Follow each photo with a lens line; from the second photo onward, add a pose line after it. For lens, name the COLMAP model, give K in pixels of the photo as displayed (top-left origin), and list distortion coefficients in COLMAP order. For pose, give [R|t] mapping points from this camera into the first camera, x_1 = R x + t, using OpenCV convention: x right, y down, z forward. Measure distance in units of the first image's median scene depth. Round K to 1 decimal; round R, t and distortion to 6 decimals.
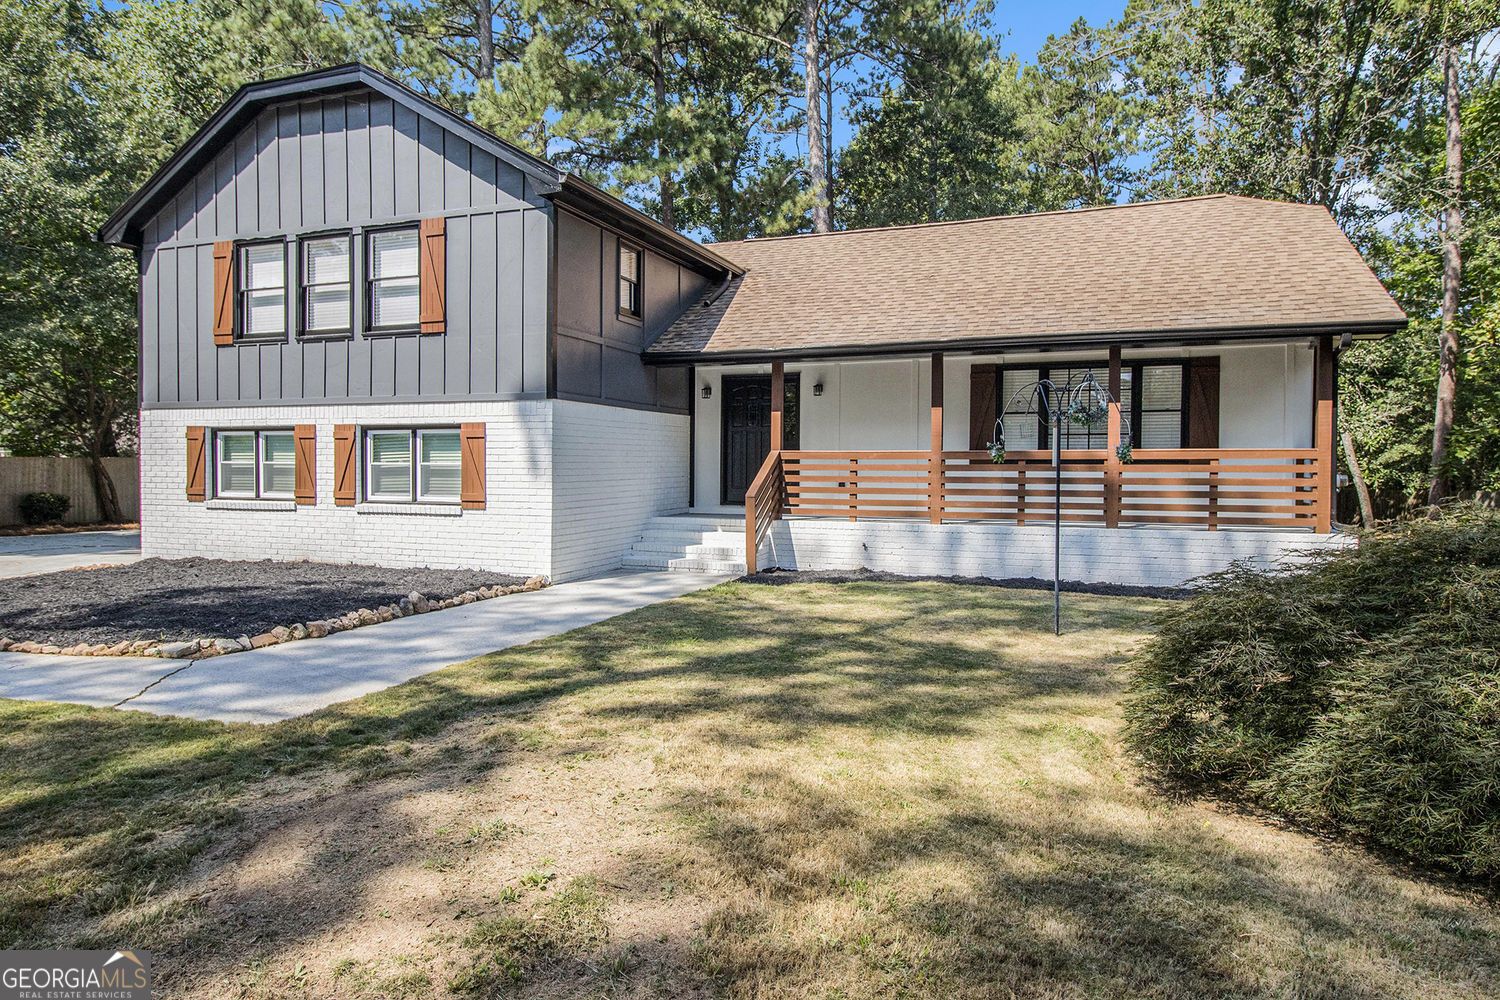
lens RADIAL K [[882.8, 0, 637.0], [0, 882.8, 497.1], [0, 0, 1]] dist [0.004963, -0.017223]
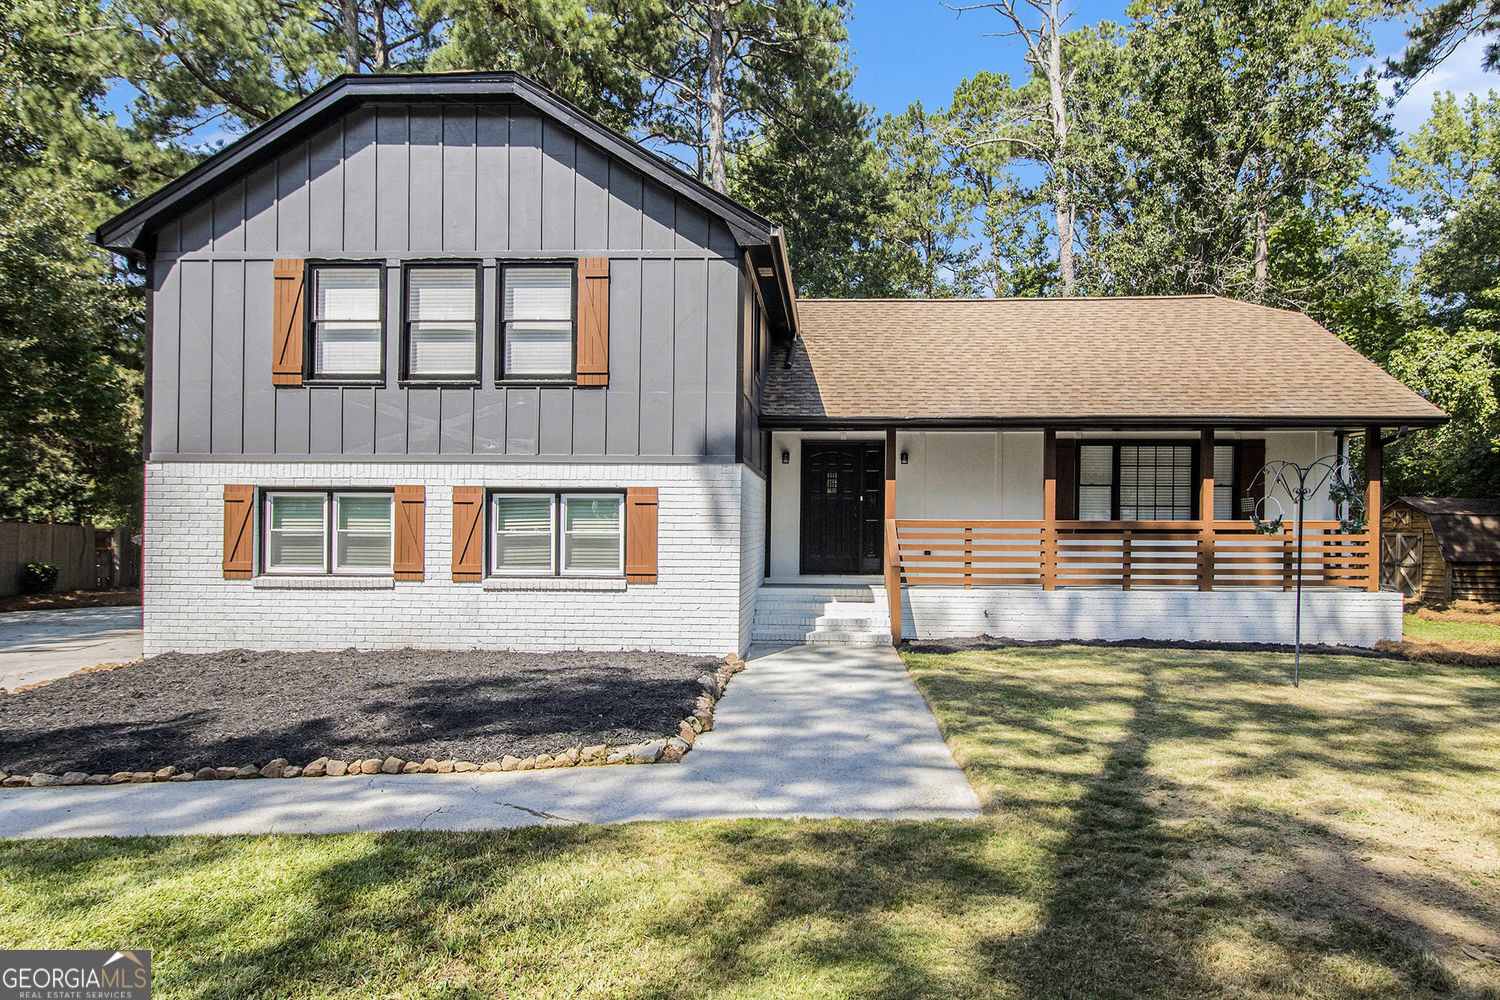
lens RADIAL K [[955.0, 0, 747.6], [0, 955.0, 535.2], [0, 0, 1]] dist [-0.001179, 0.000579]
pose [[0.947897, 0.000317, 0.318577, -0.367172], [0.009253, 0.999550, -0.028524, -0.006134], [-0.318443, 0.029986, 0.947468, 0.040907]]
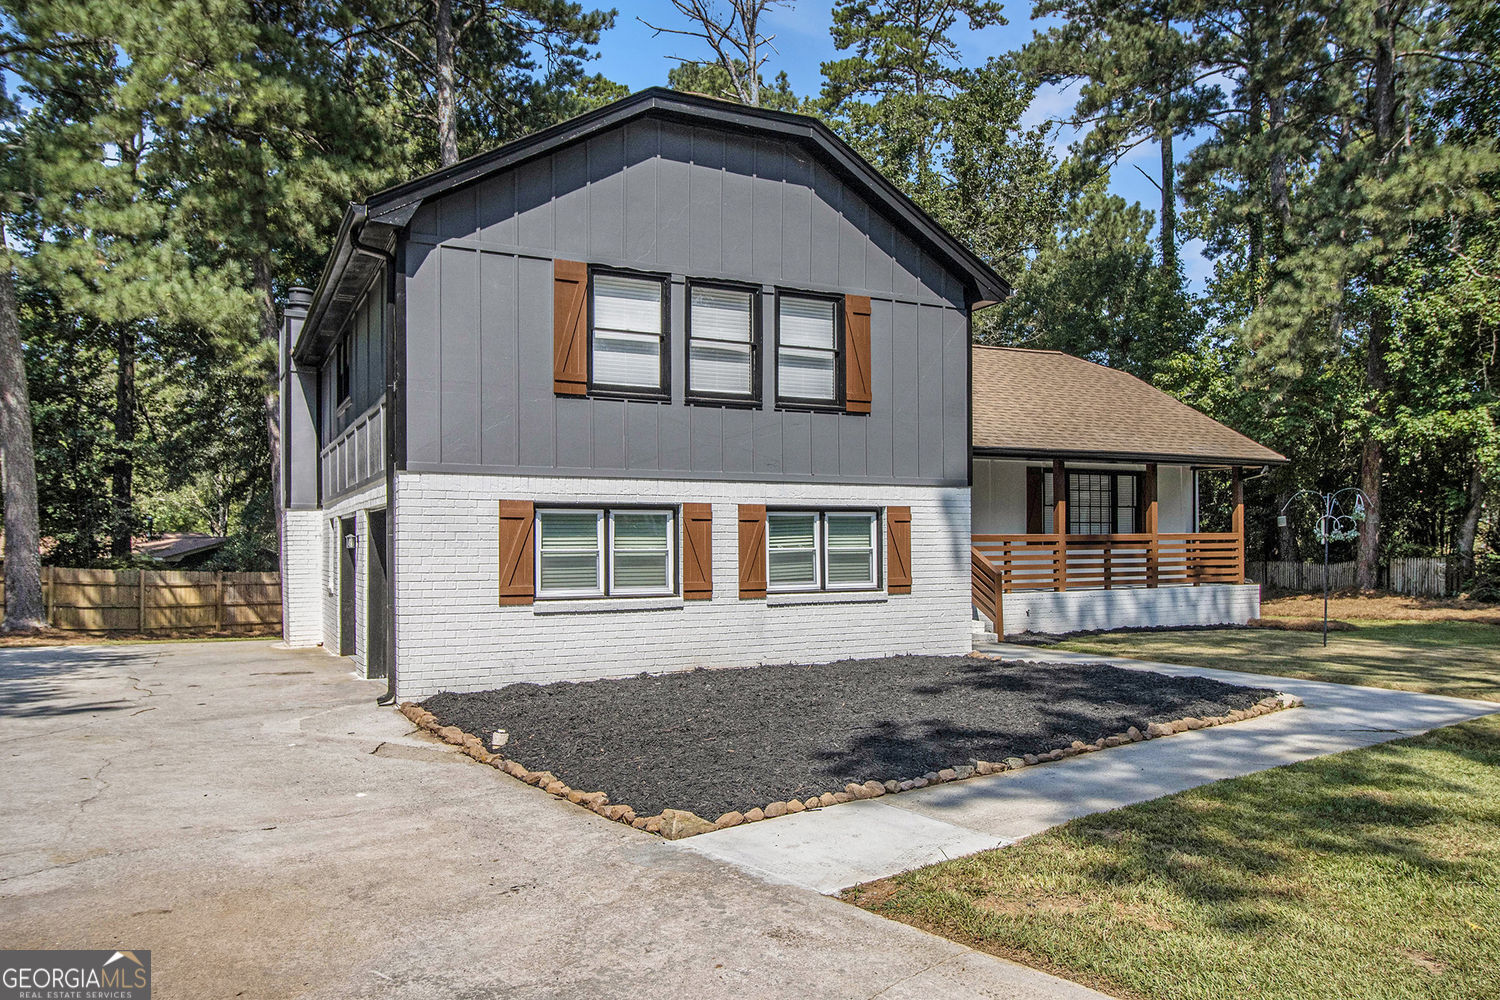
lens RADIAL K [[1037.1, 0, 750.0], [0, 1037.1, 500.0], [0, 0, 1]] dist [0.001163, 0.000090]
pose [[0.678600, 0.024379, 0.734103, -1.075947], [0.036010, 0.997143, -0.066401, -0.018705], [-0.733625, 0.071495, 0.675783, 0.311170]]
